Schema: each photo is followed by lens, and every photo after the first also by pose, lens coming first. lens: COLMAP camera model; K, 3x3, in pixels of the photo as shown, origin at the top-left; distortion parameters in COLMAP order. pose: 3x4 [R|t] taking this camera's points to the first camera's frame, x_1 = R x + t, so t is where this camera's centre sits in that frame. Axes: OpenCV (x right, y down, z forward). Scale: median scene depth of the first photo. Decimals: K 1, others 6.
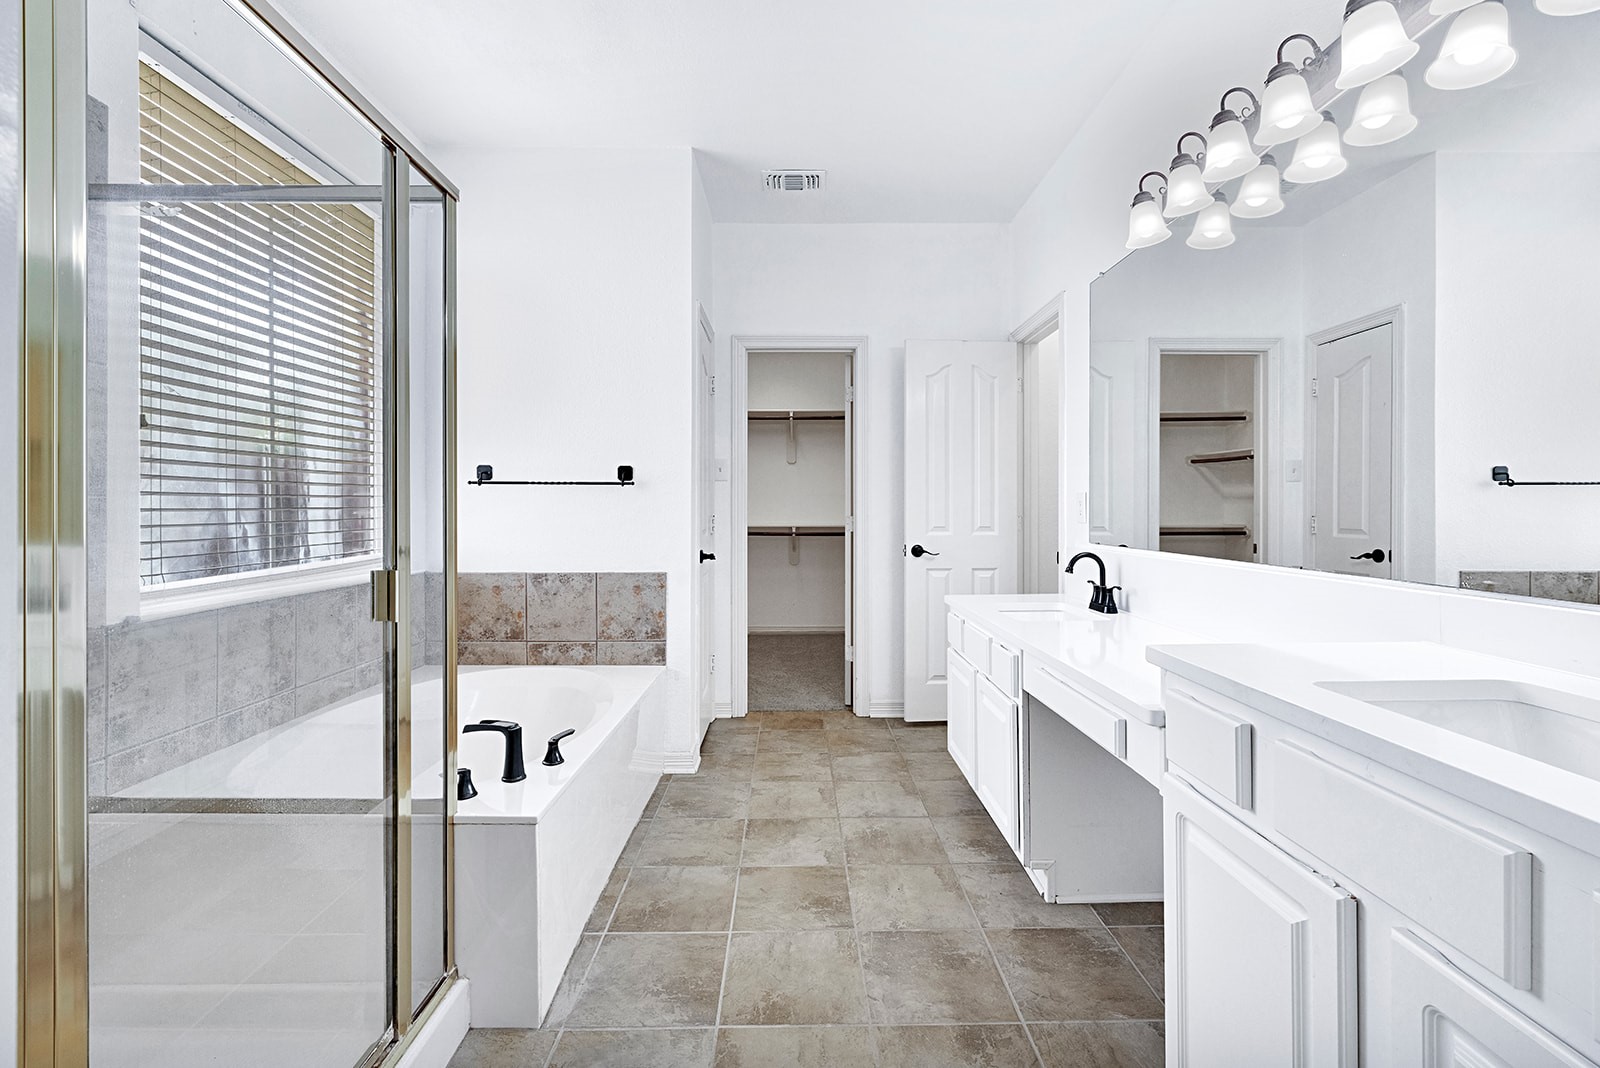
lens RADIAL K [[702.7, 0, 793.0], [0, 702.7, 505.1], [0, 0, 1]] dist [-0.000102, 0.000059]
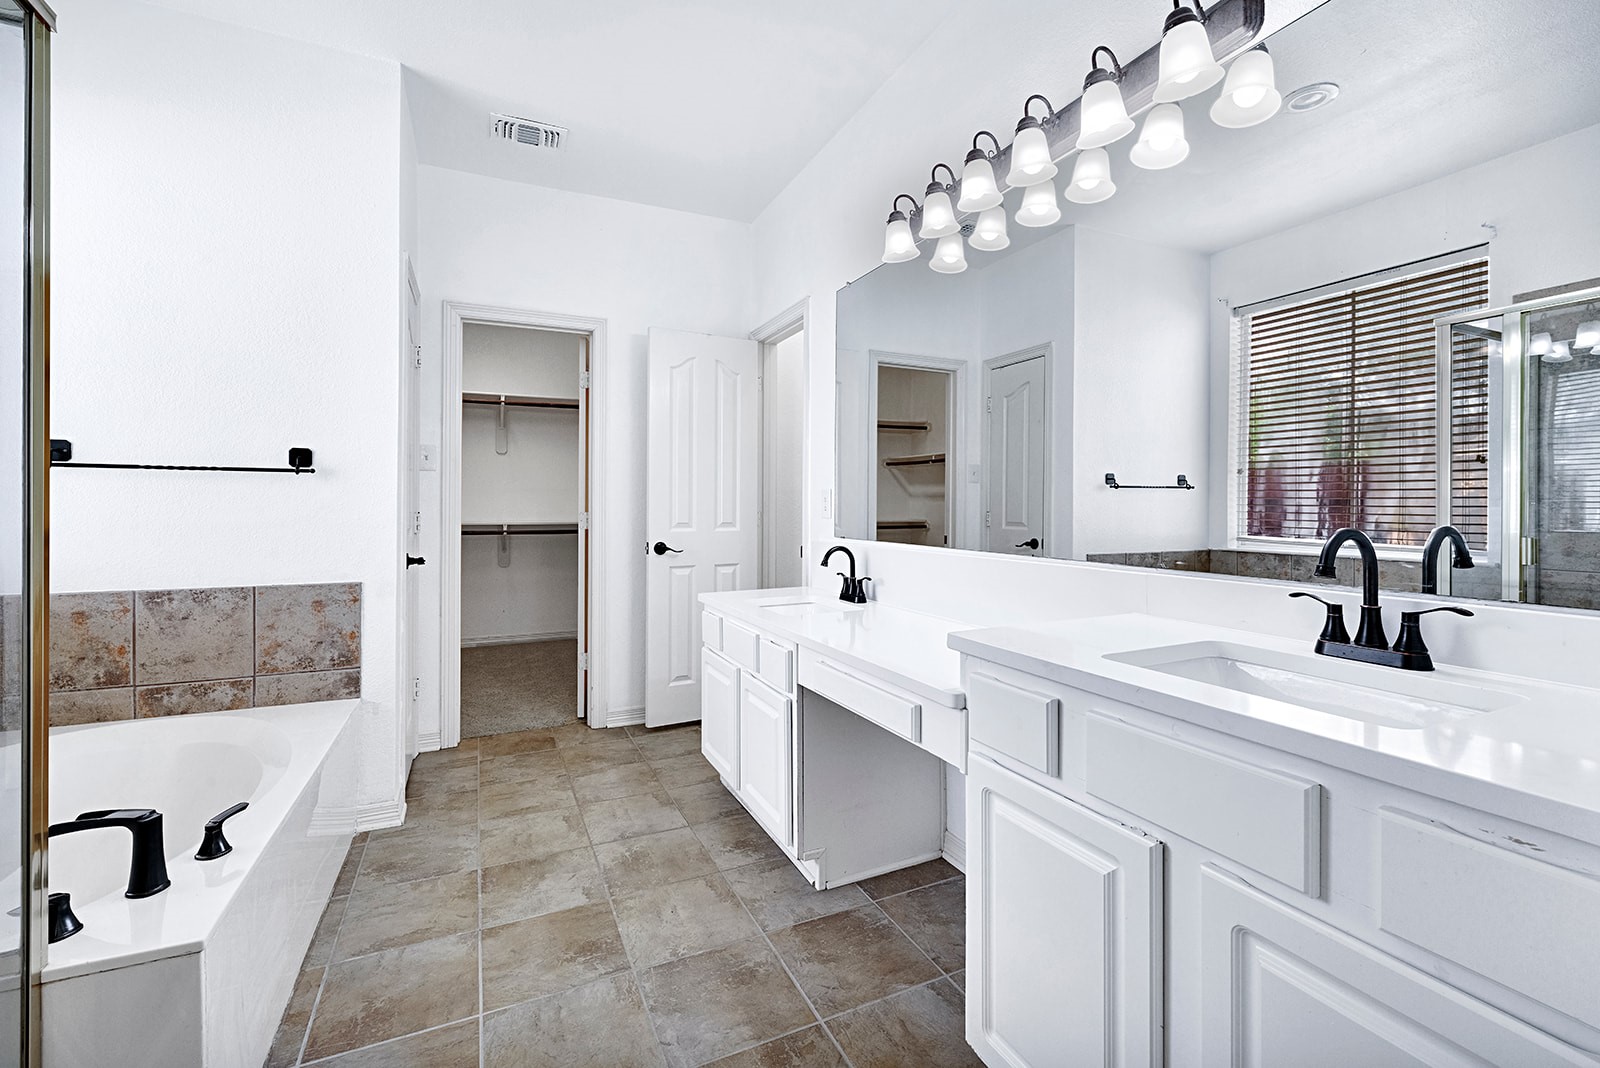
lens RADIAL K [[702.7, 0, 804.4], [0, 702.7, 501.6], [0, 0, 1]] dist [-0.000102, 0.000059]
pose [[0.907438, 0.004848, 0.420157, -0.078289], [-0.004758, 0.999988, -0.001264, 0.002580], [-0.420158, -0.000852, 0.907451, 0.074932]]
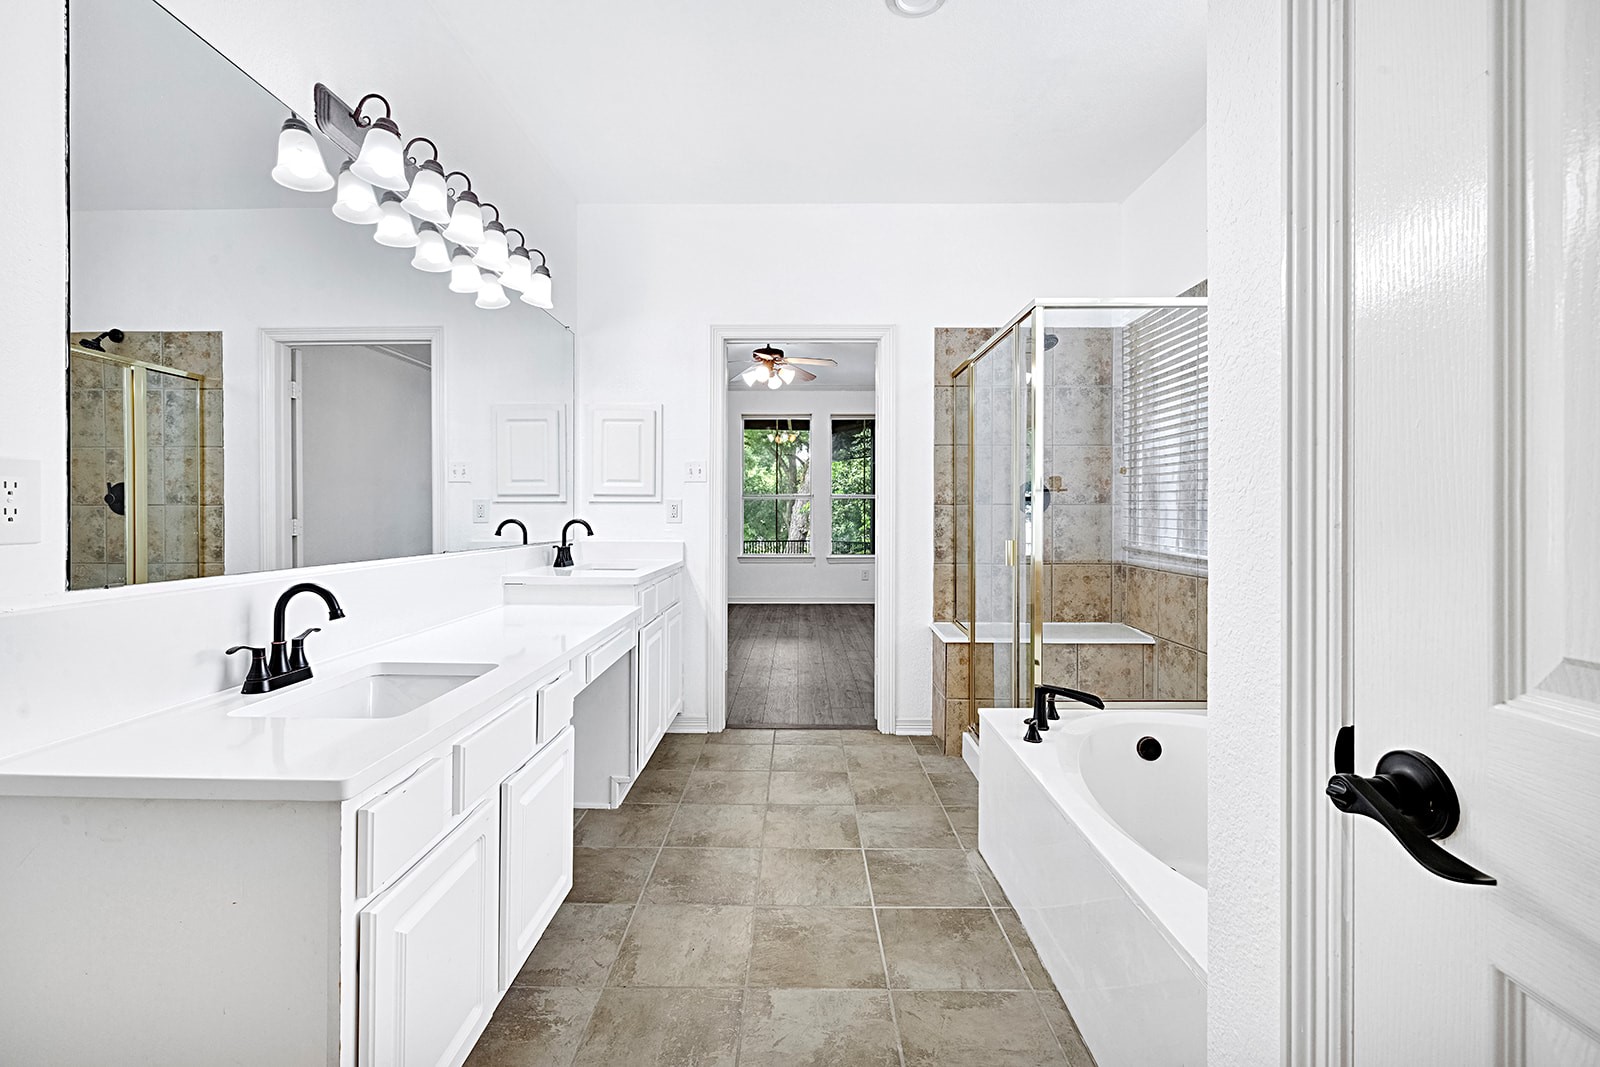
lens RADIAL K [[702.7, 0, 787.6], [0, 702.7, 526.7], [0, 0, 1]] dist [-0.000102, 0.000059]
pose [[-0.999778, -0.000441, 0.021060, 0.015697], [-0.000166, 0.999915, 0.013068, 0.014703], [-0.021064, 0.013062, -0.999693, 1.715111]]
